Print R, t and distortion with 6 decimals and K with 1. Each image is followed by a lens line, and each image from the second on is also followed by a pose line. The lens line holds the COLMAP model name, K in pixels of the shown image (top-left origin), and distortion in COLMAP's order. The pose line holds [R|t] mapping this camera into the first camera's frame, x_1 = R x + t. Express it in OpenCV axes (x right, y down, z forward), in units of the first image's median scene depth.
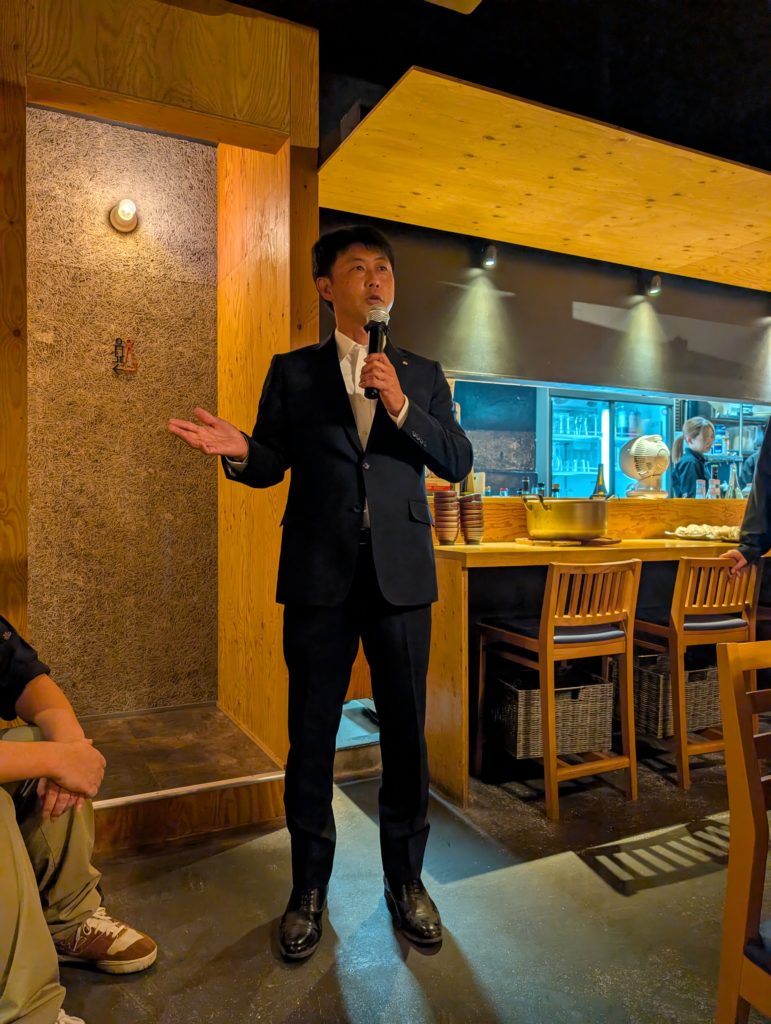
lens RADIAL K [[726.8, 0, 387.7], [0, 726.8, 514.4], [0, 0, 1]] dist [0.009226, -0.009382]
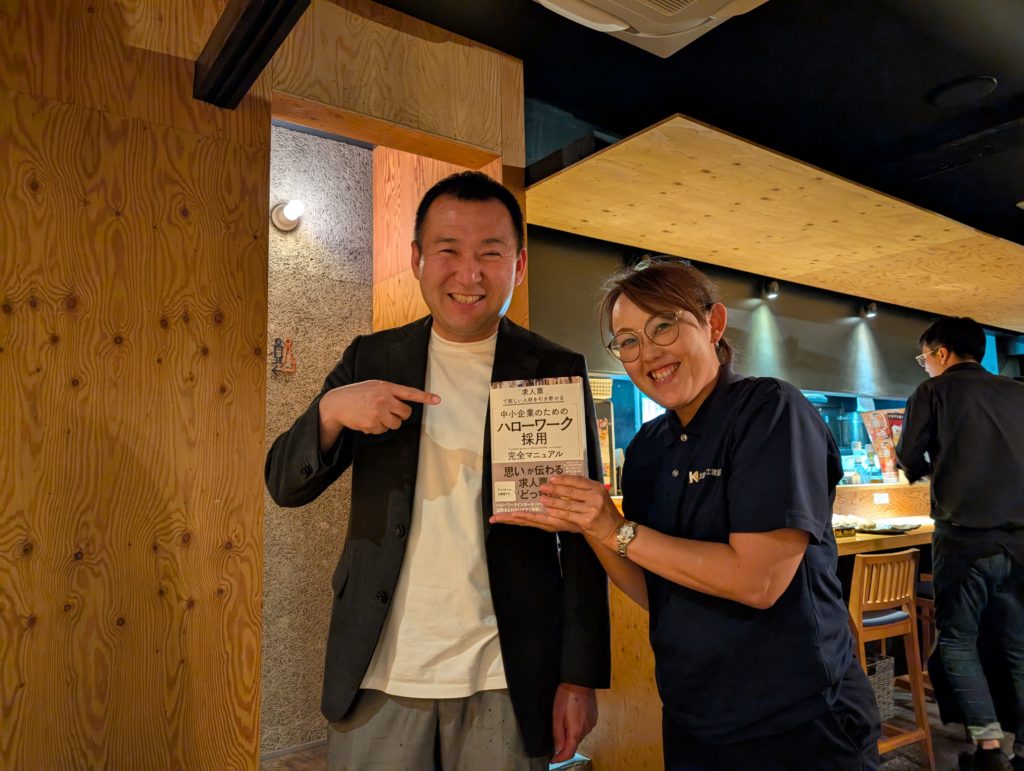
lens RADIAL K [[728.9, 0, 524.8], [0, 728.9, 394.9], [0, 0, 1]] dist [0.000748, -0.001991]
pose [[0.986377, -0.002140, 0.164485, -0.213756], [0.022054, 0.992609, -0.119338, -0.049189], [-0.163014, 0.121340, 0.979134, 0.024056]]
